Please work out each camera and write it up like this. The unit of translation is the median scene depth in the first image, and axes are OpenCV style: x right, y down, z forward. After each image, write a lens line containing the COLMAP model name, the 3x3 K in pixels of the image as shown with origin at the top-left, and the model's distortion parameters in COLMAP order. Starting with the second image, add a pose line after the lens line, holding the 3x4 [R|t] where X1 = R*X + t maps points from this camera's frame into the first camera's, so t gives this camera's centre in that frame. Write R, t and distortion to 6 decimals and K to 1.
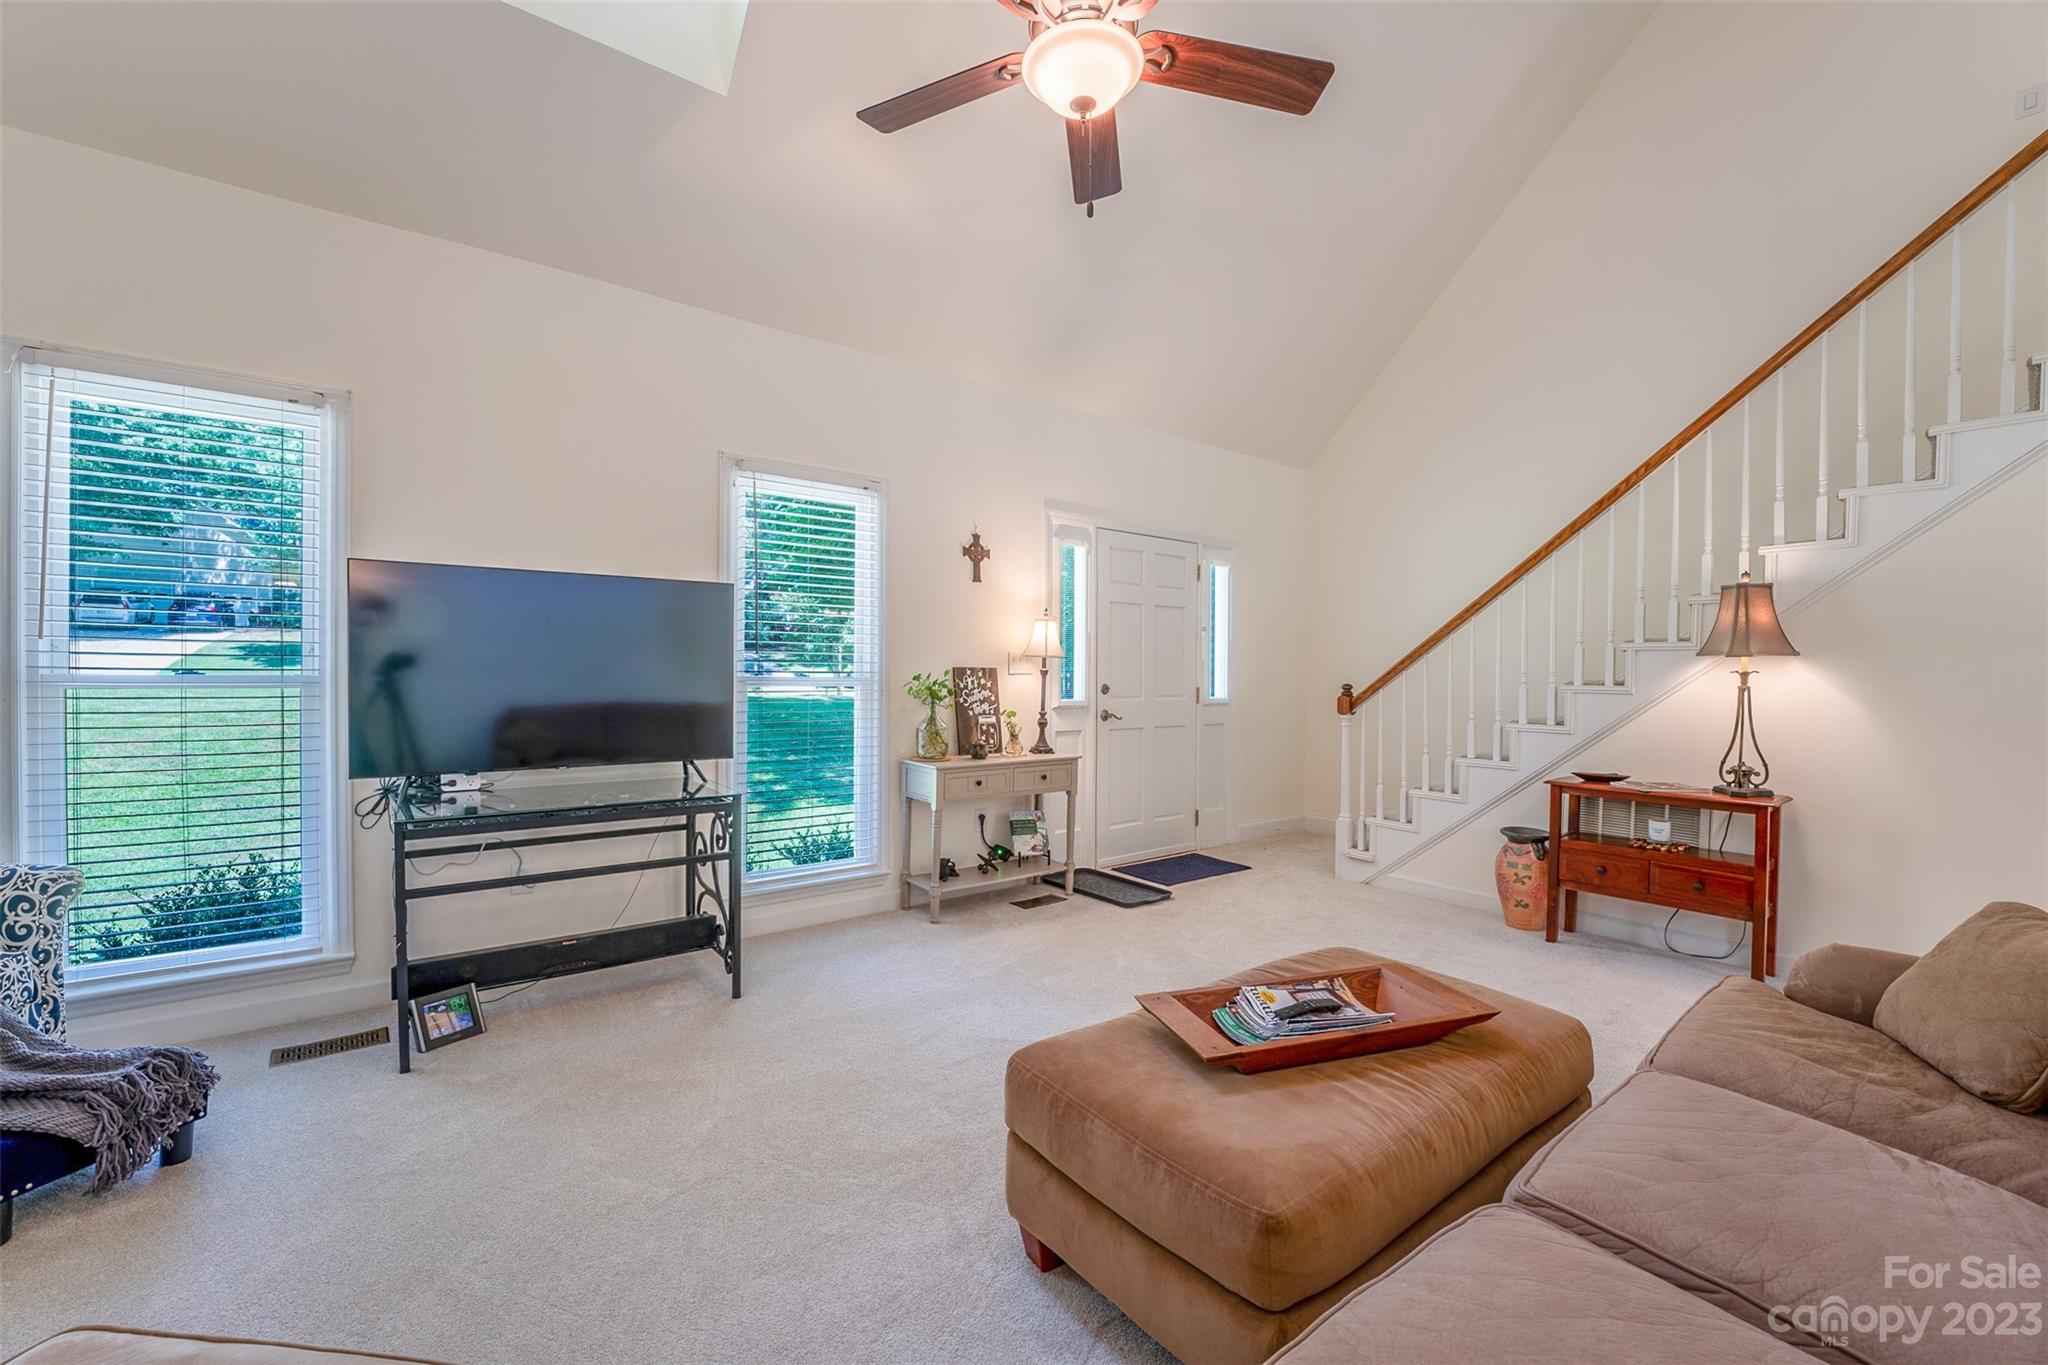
lens RADIAL K [[826.7, 0, 1022.0], [0, 826.7, 679.0], [0, 0, 1]] dist [-0.028362, 0.000131]
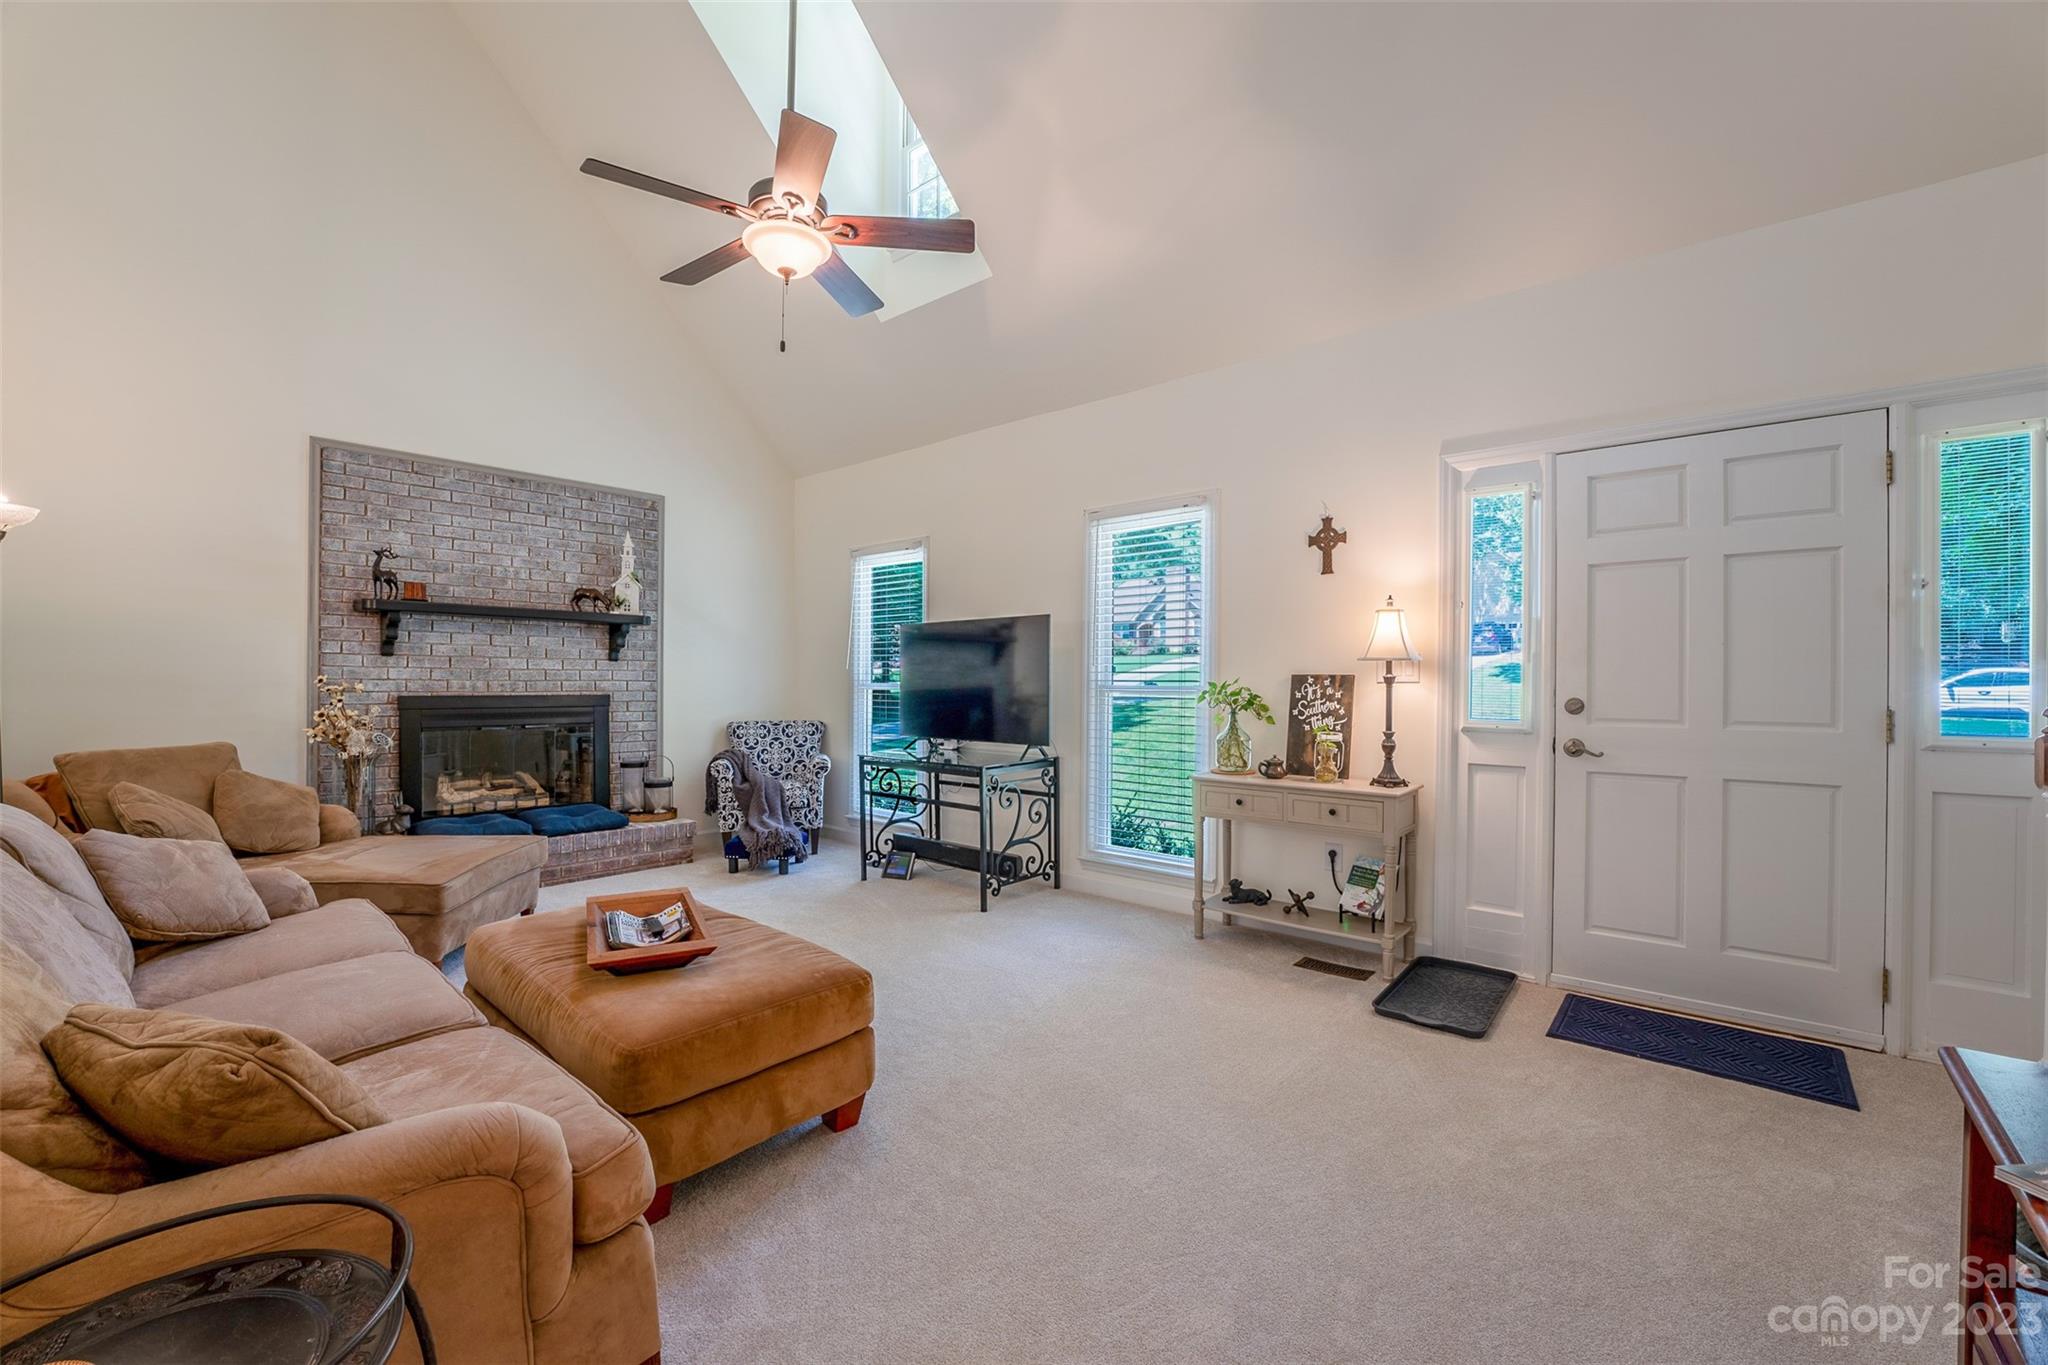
lens RADIAL K [[826.7, 0, 1022.0], [0, 826.7, 679.0], [0, 0, 1]] dist [-0.028362, 0.000131]
pose [[0.191534, -0.007786, -0.981455, 0.727746], [-0.008115, 0.999922, -0.009516, 0.001035], [0.981452, 0.009787, 0.191456, 0.544340]]
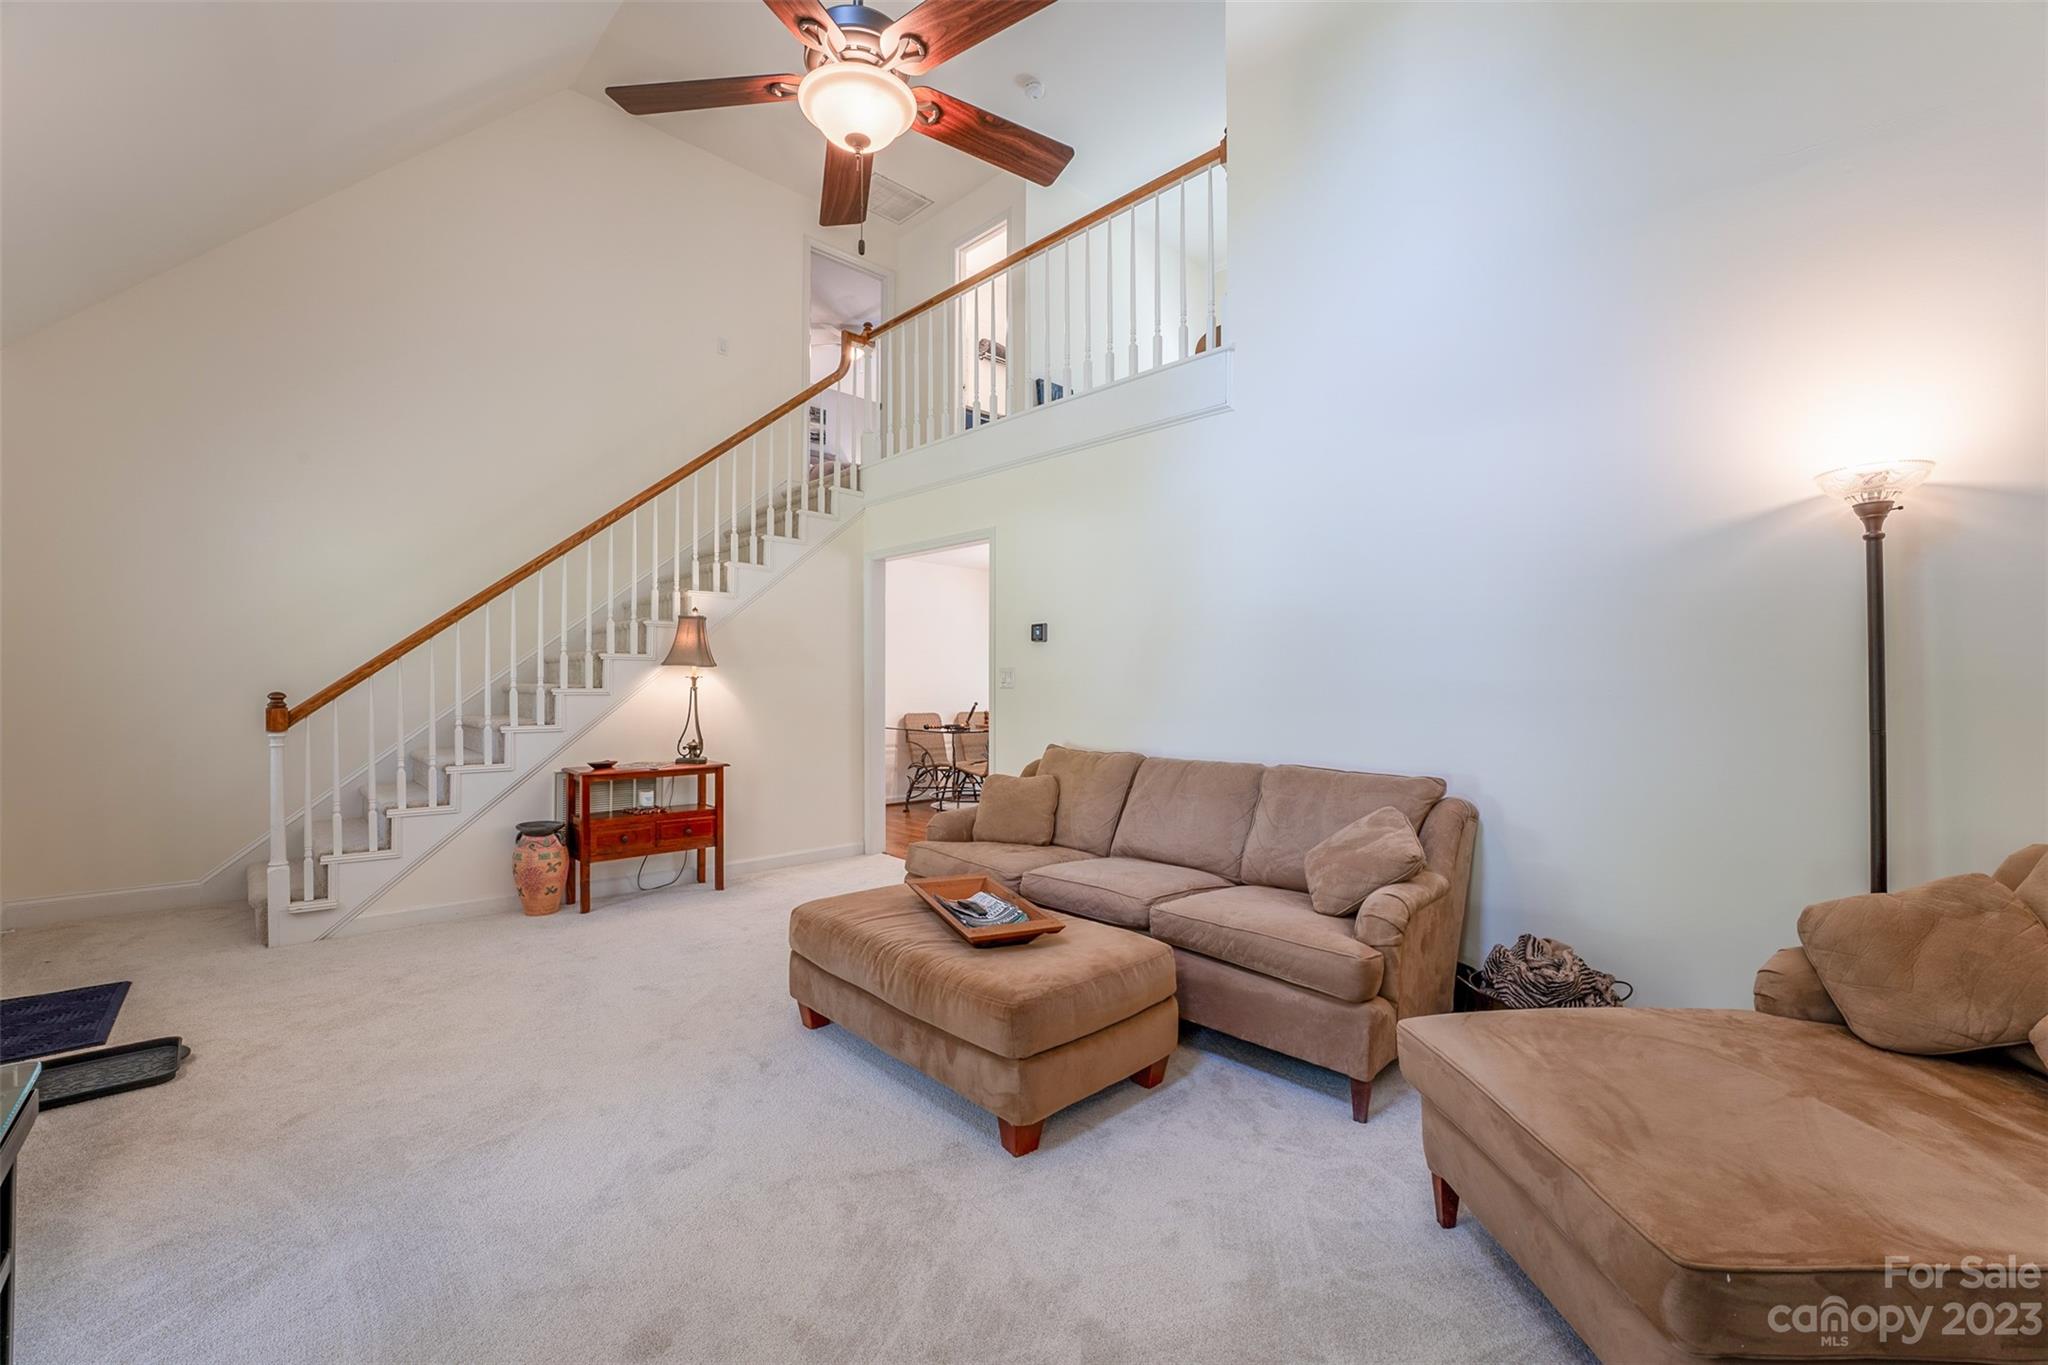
lens RADIAL K [[826.7, 0, 1022.0], [0, 826.7, 679.0], [0, 0, 1]] dist [-0.028362, 0.000131]
pose [[-0.110791, -0.006151, 0.993825, -0.478670], [0.001615, 0.999978, 0.006369, -0.010660], [-0.993842, 0.002311, -0.110779, 0.440095]]
